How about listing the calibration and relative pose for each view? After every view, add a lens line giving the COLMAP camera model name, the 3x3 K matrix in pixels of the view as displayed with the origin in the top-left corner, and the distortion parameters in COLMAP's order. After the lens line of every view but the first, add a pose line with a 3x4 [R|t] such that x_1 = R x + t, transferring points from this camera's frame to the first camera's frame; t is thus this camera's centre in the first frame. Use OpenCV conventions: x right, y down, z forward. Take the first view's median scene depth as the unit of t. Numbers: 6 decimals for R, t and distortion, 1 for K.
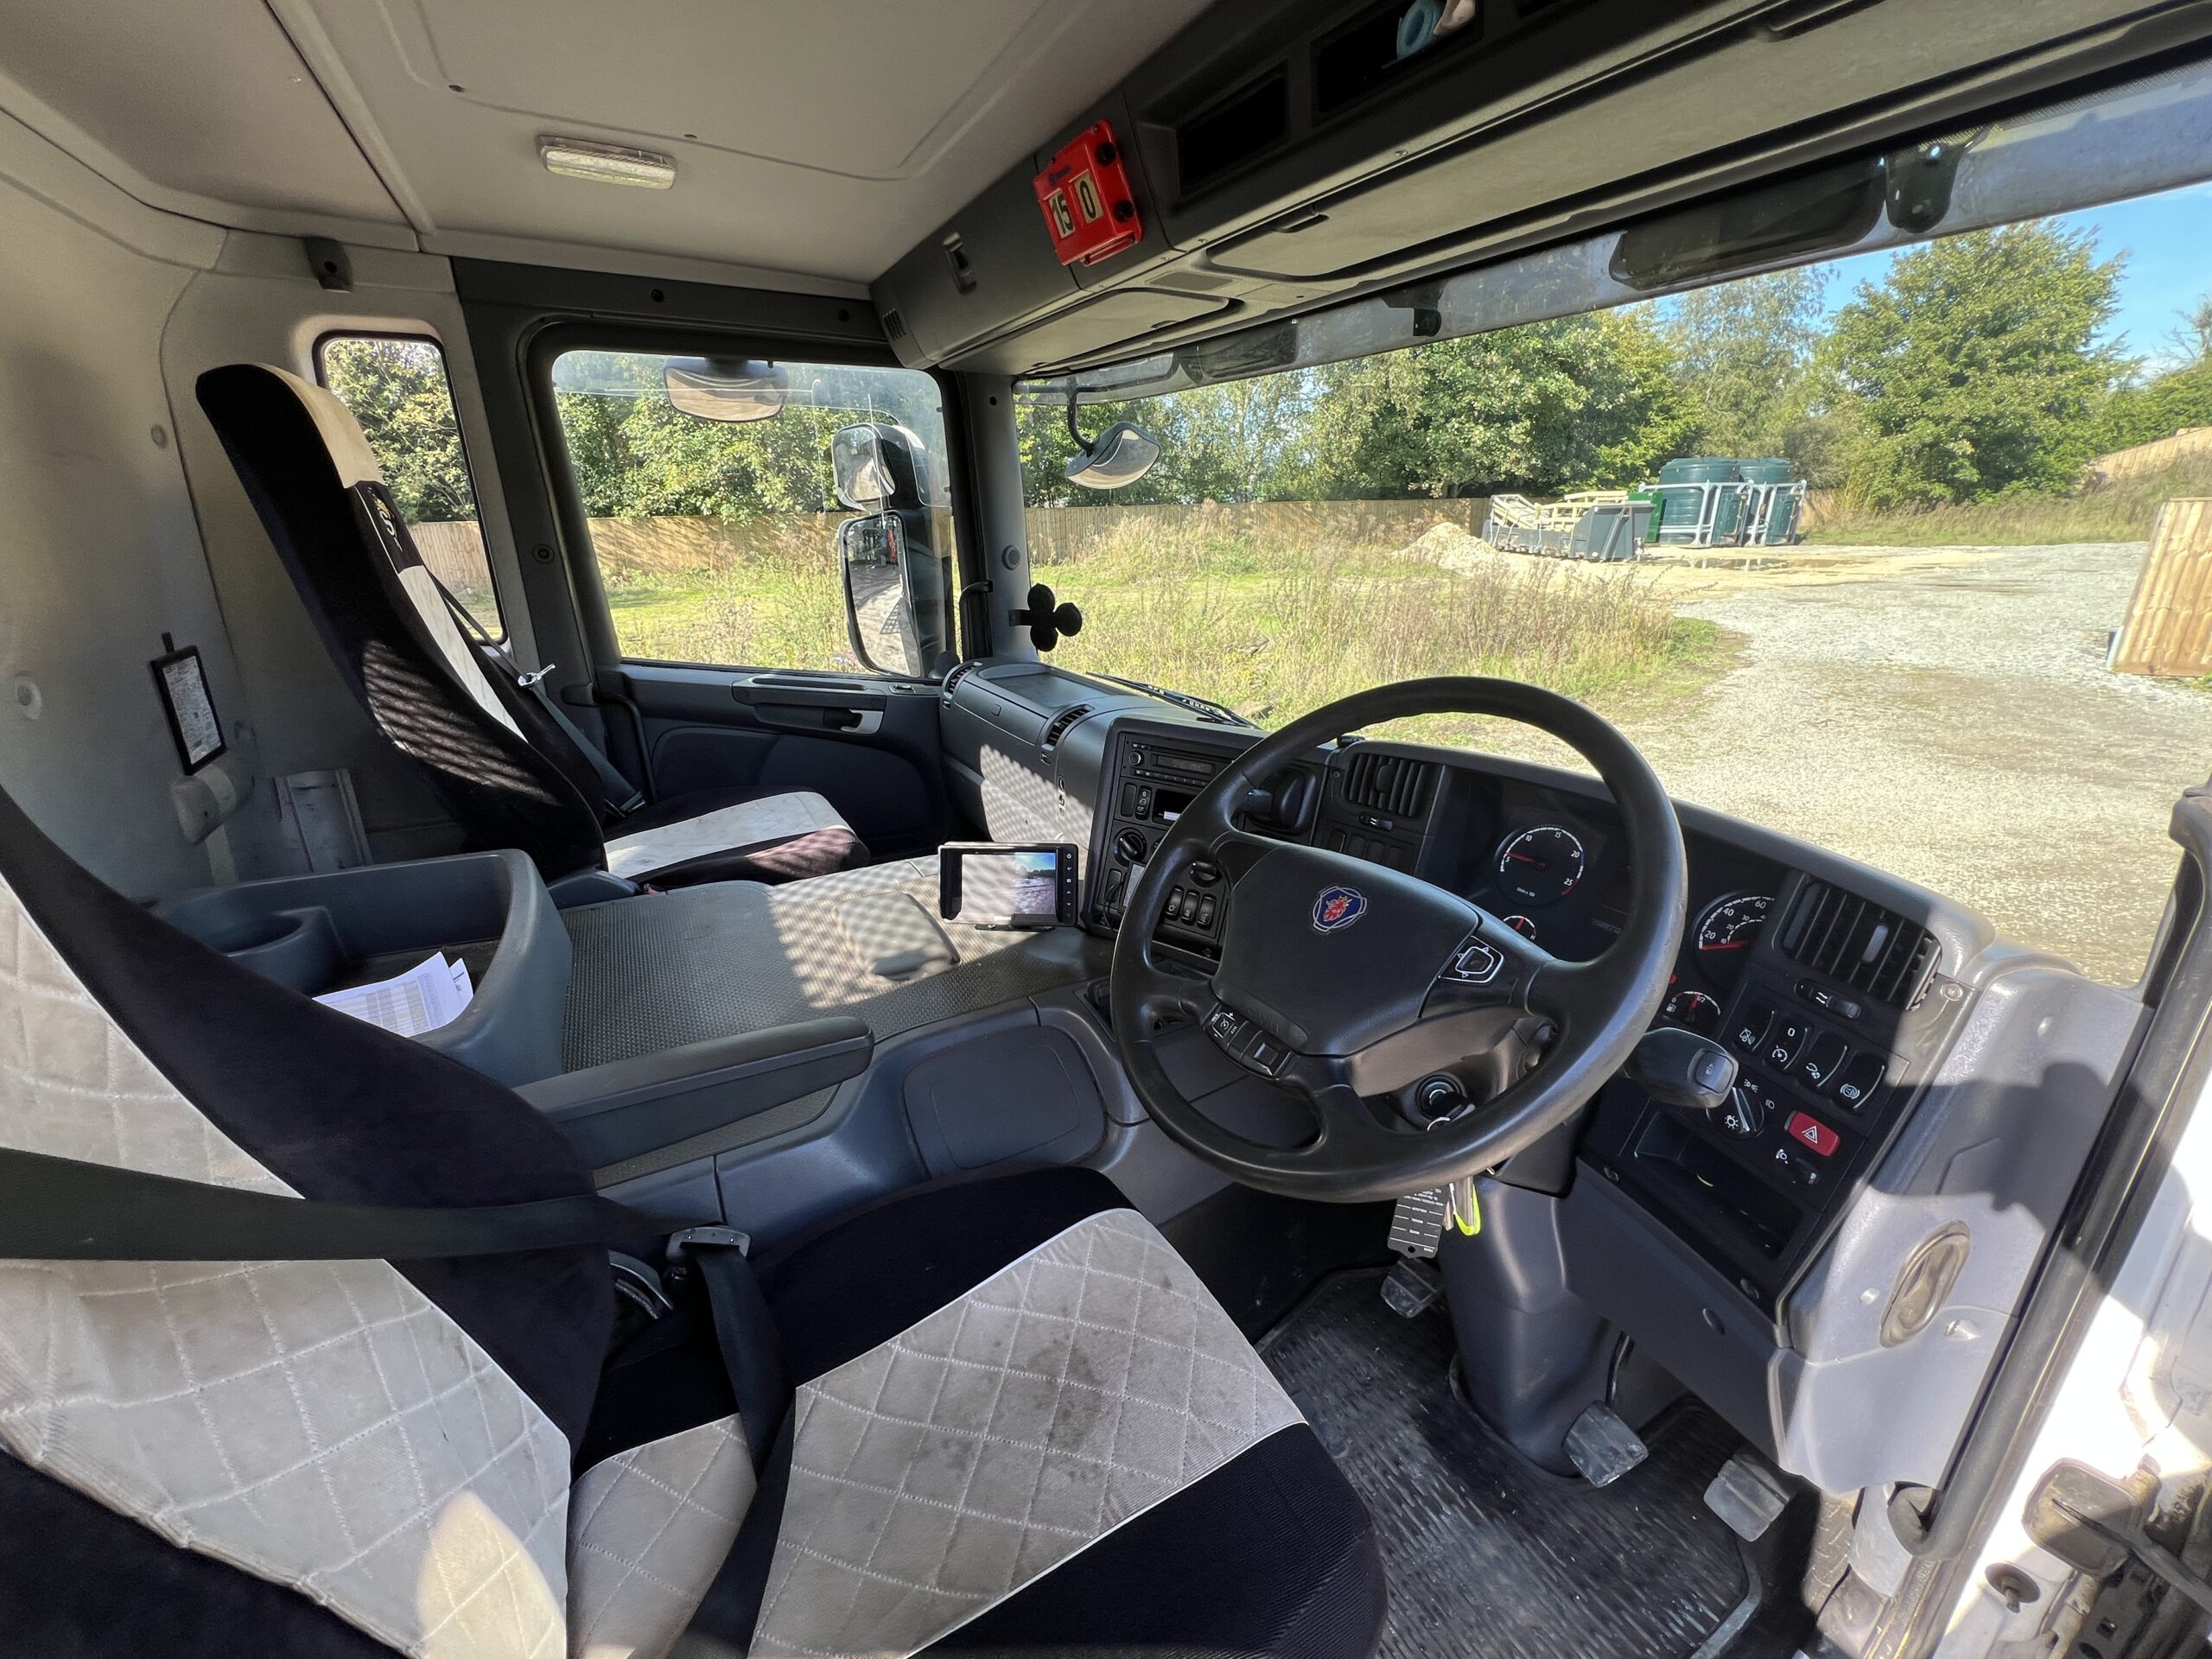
lens RADIAL K [[889.8, 0, 1097.2], [0, 889.8, 828.8], [0, 0, 1]] dist [-0.008749, 0.002763]
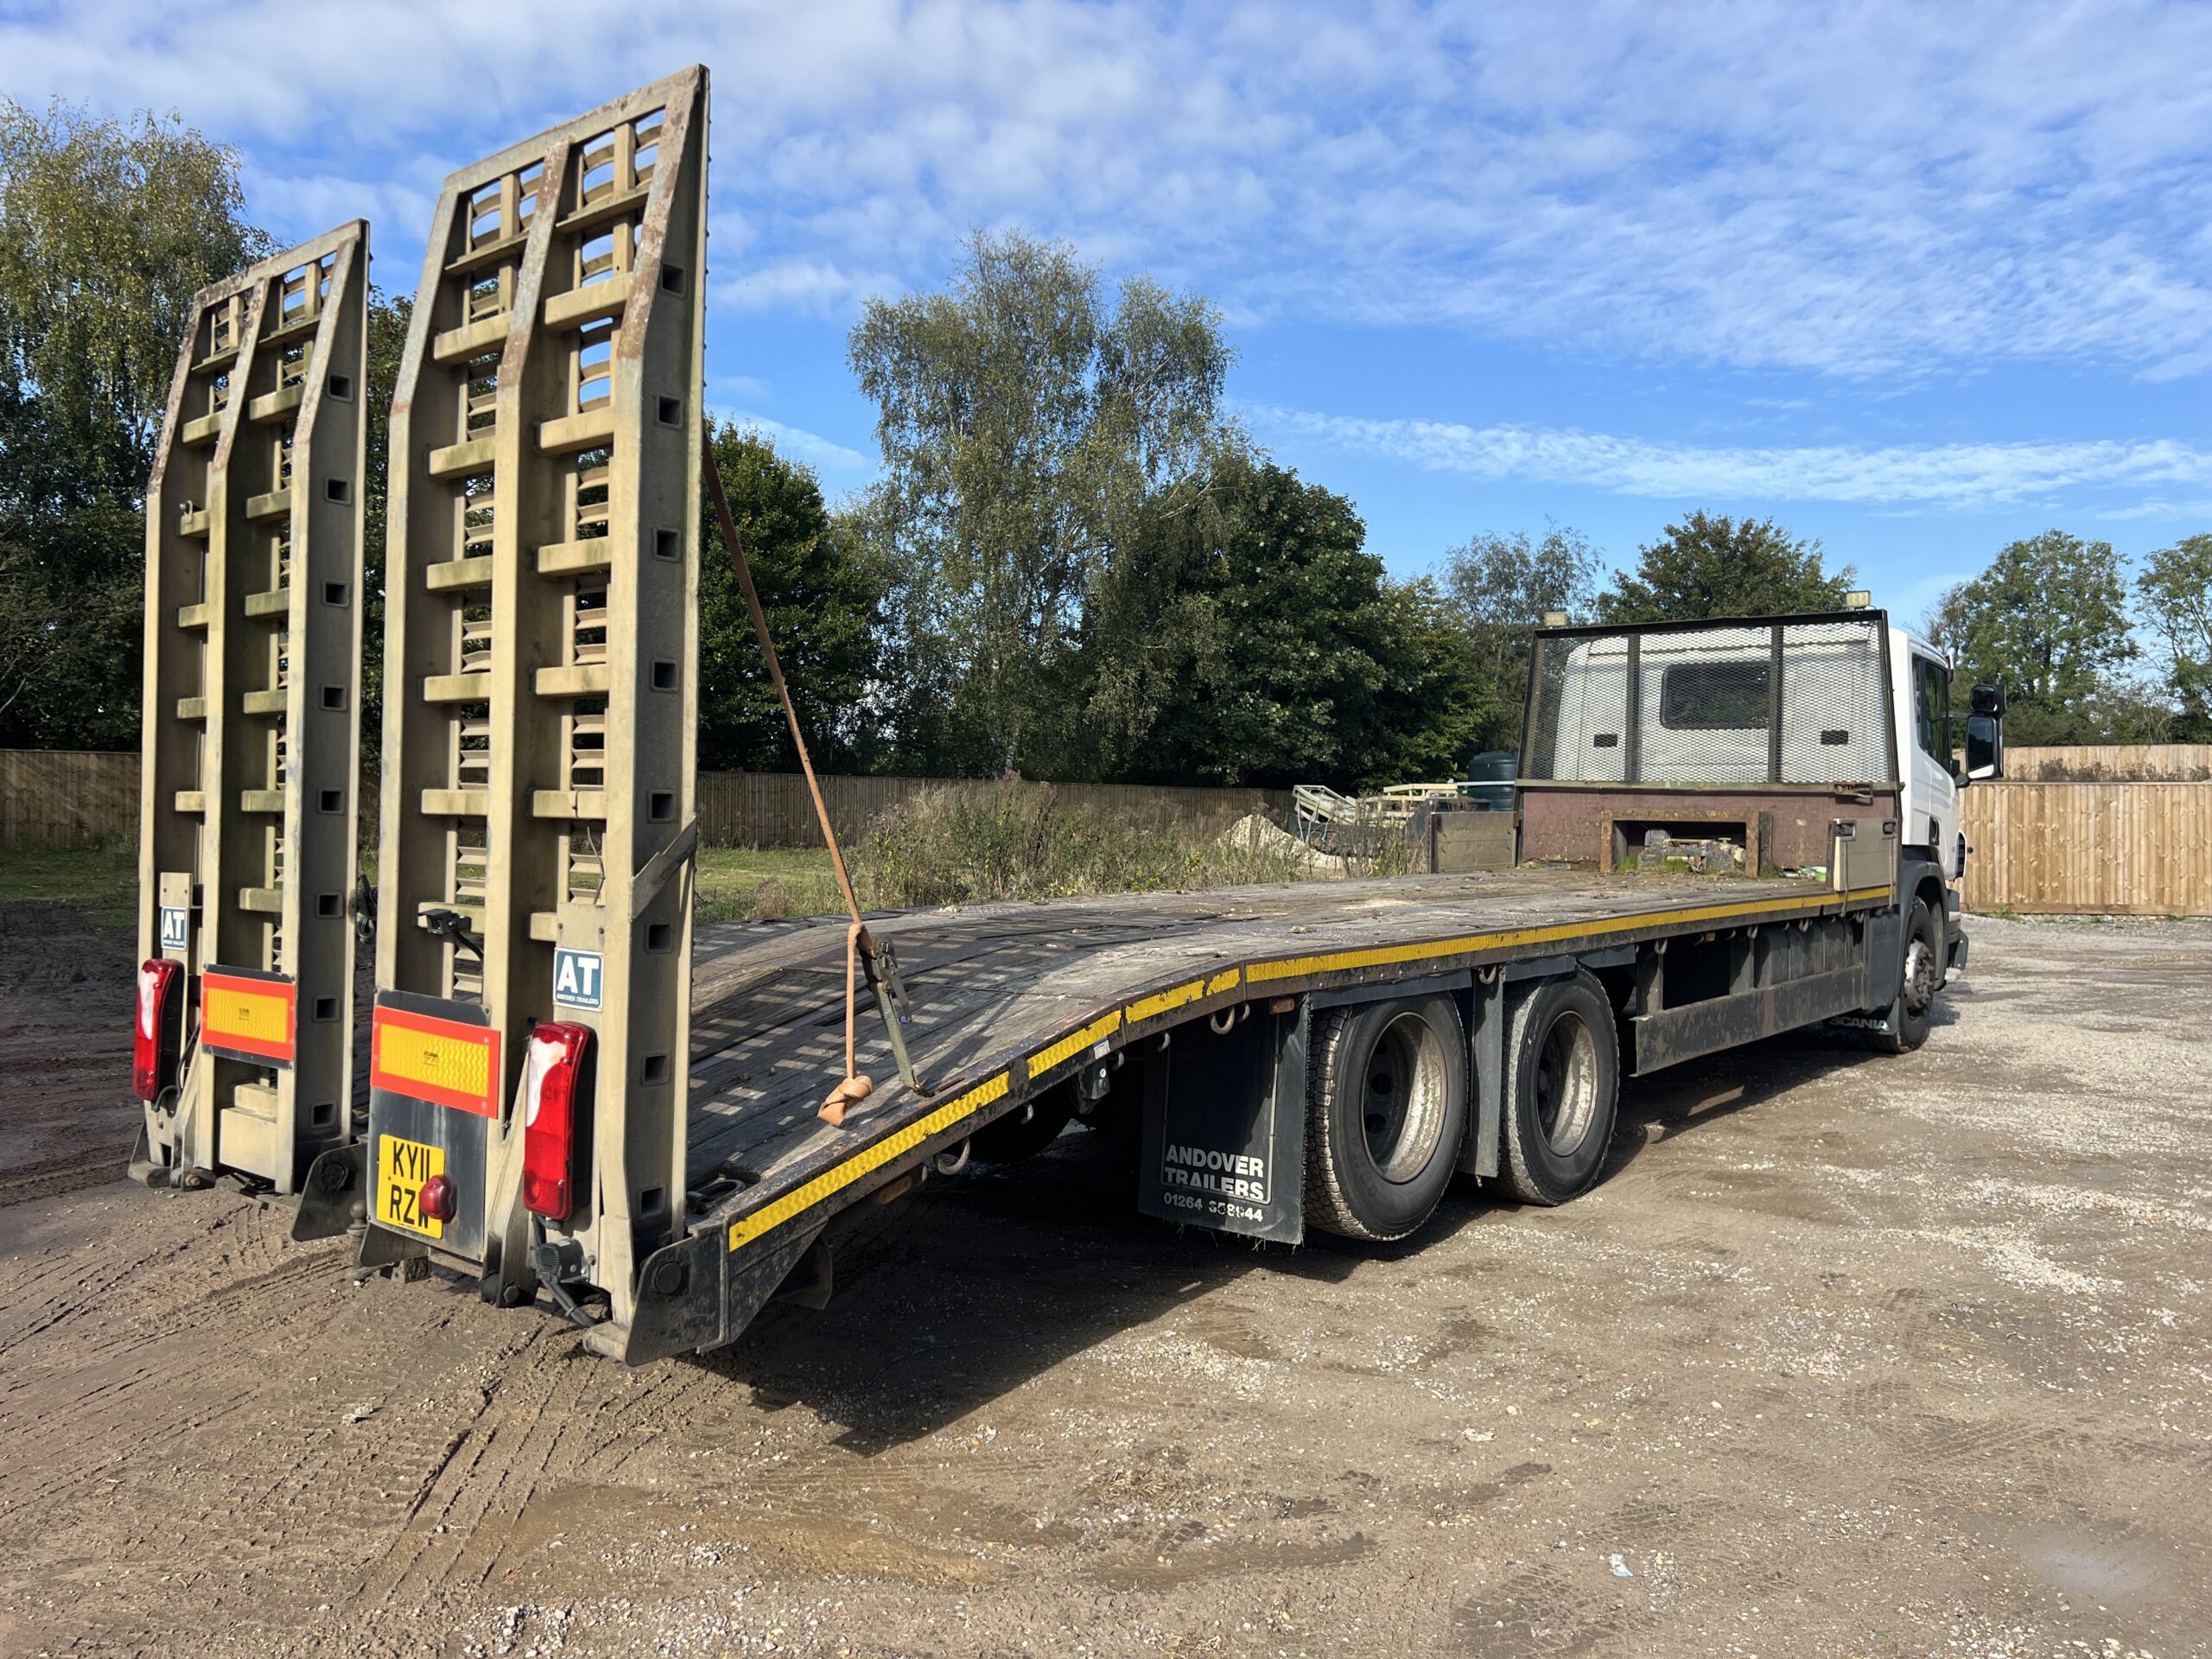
lens RADIAL K [[1664.1, 0, 1080.2], [0, 1664.1, 820.4], [0, 0, 1]] dist [0.054113, -0.055906]
pose [[0.932702, 0.034189, 0.359023, -0.280117], [0.087999, 0.943833, -0.318490, 0.115178], [-0.349746, 0.328650, 0.877306, -0.233310]]
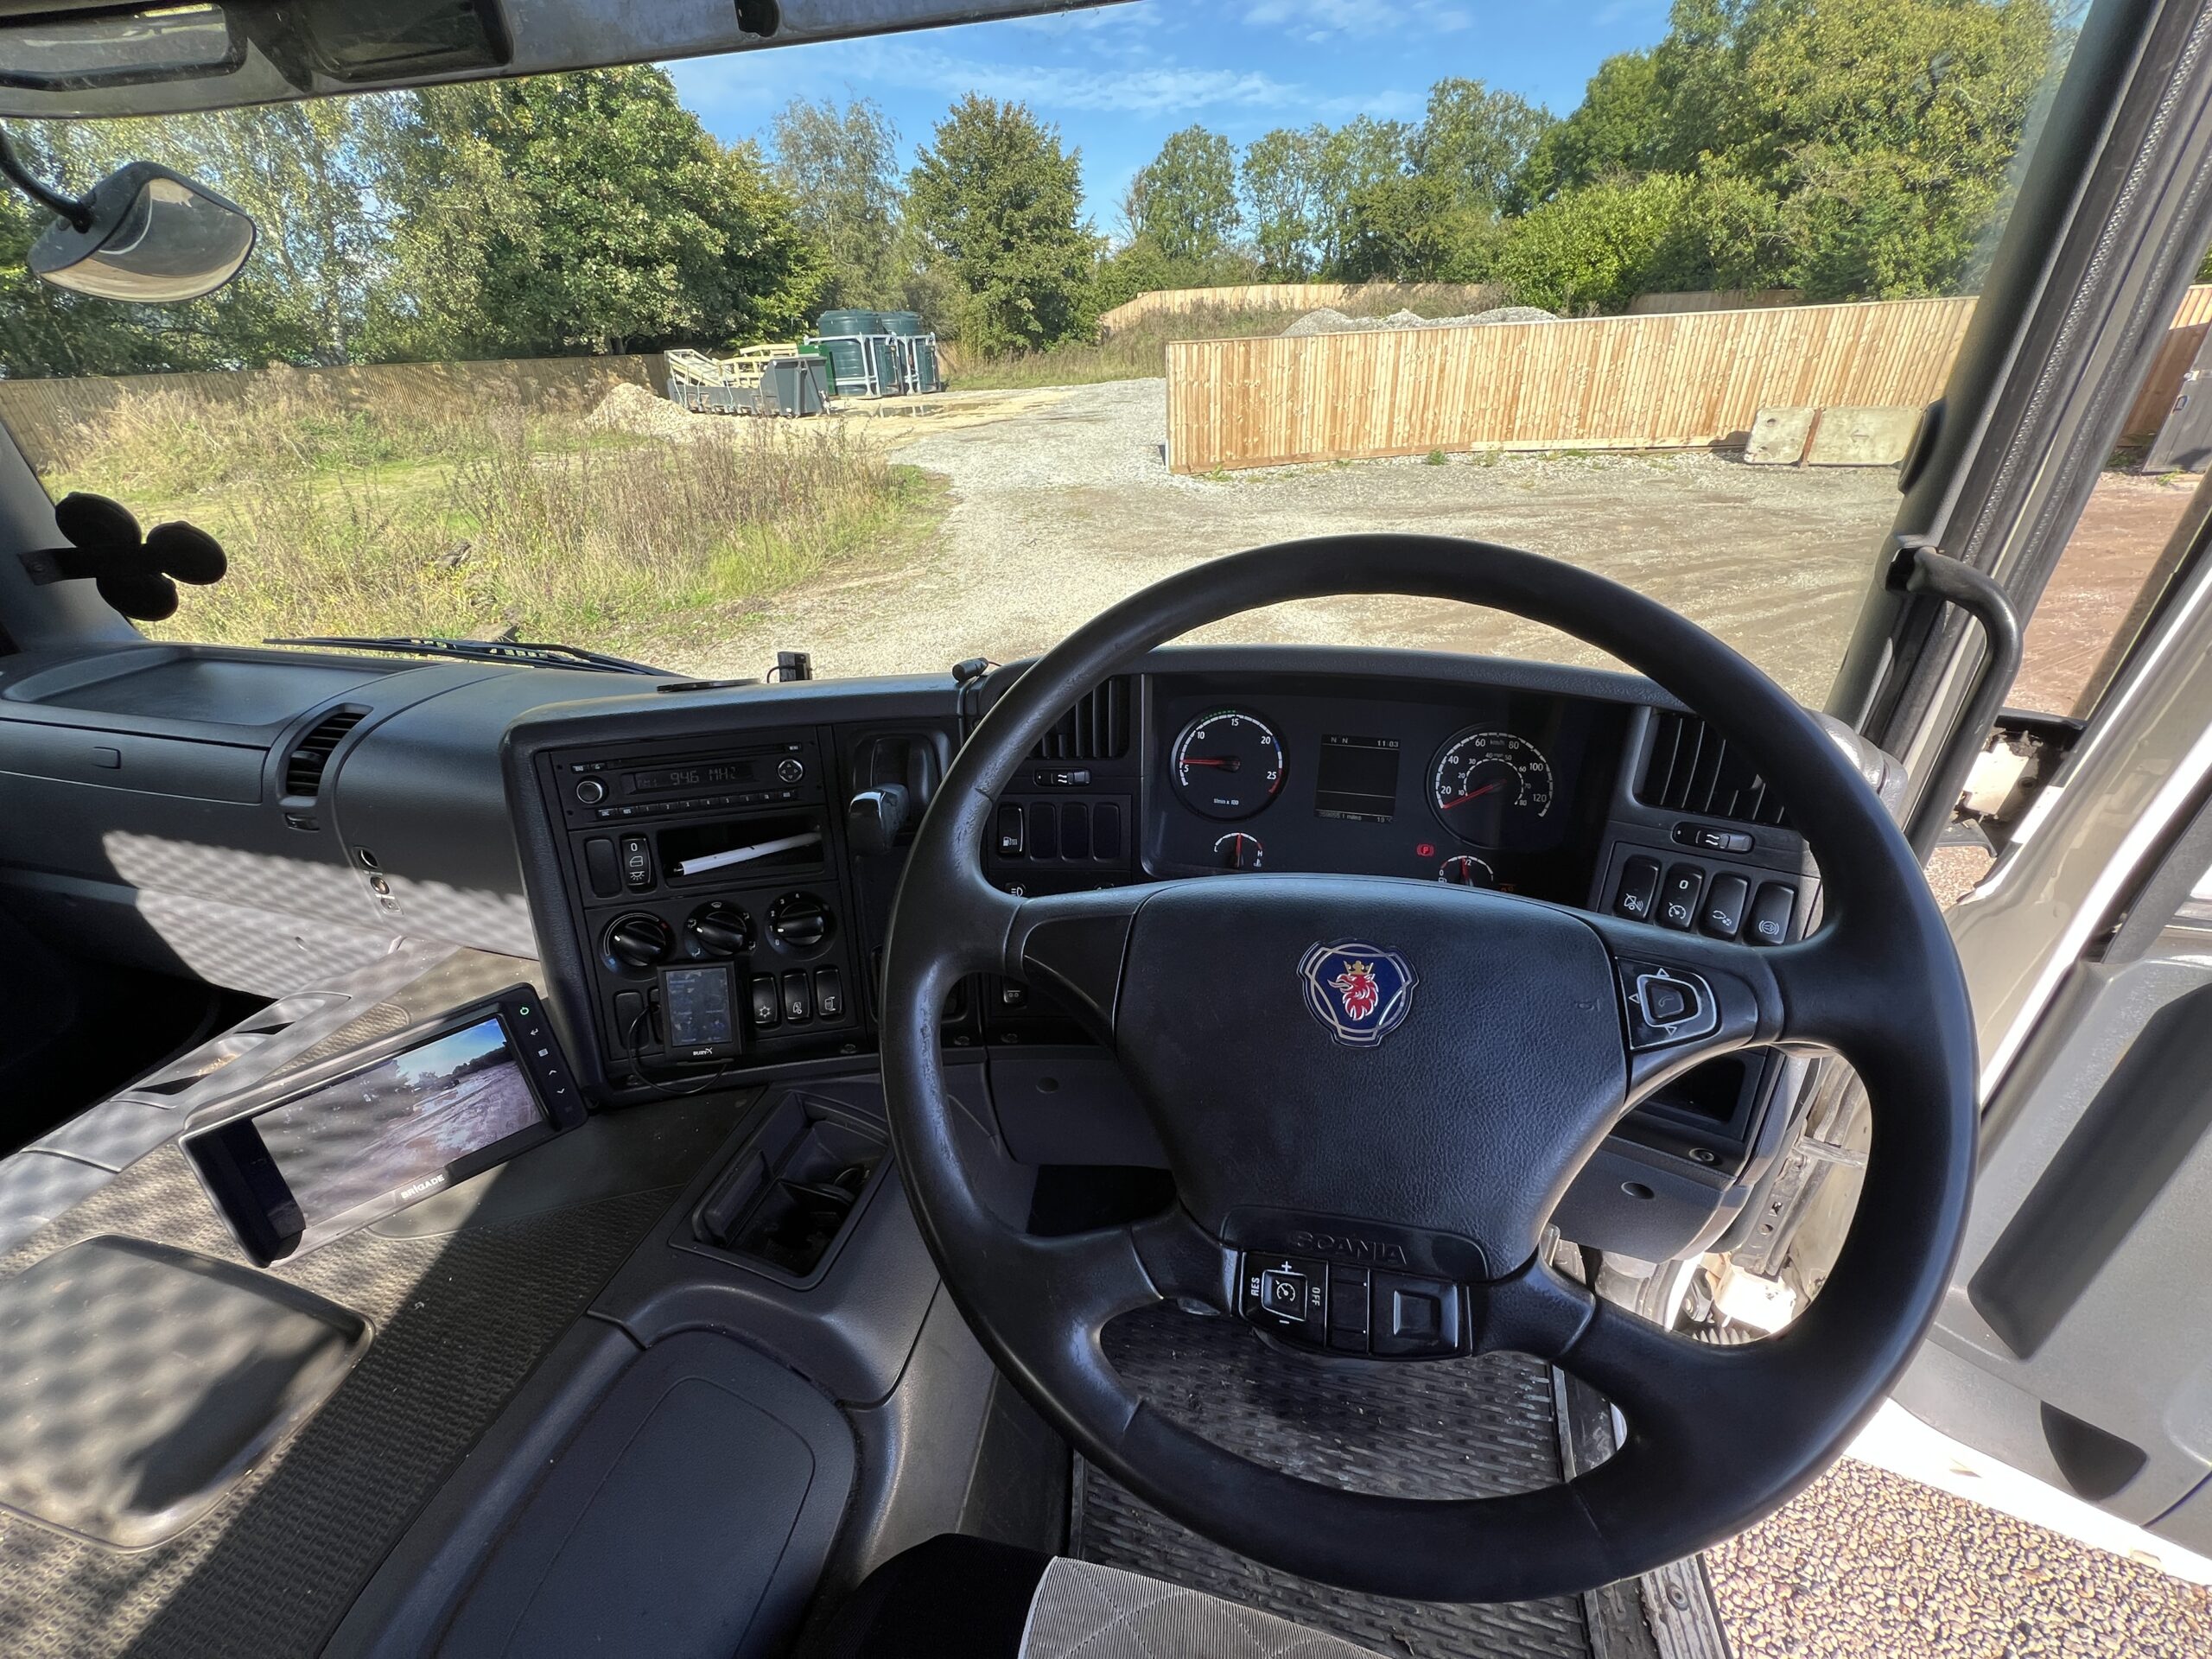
lens RADIAL K [[889.8, 0, 1103.7], [0, 889.8, 826.0], [0, 0, 1]] dist [-0.008749, 0.002763]
pose [[0.687181, -0.351708, 0.635676, -0.003031], [0.264966, 0.936063, 0.231472, -0.003357], [-0.676443, 0.009369, 0.736435, 0.013103]]
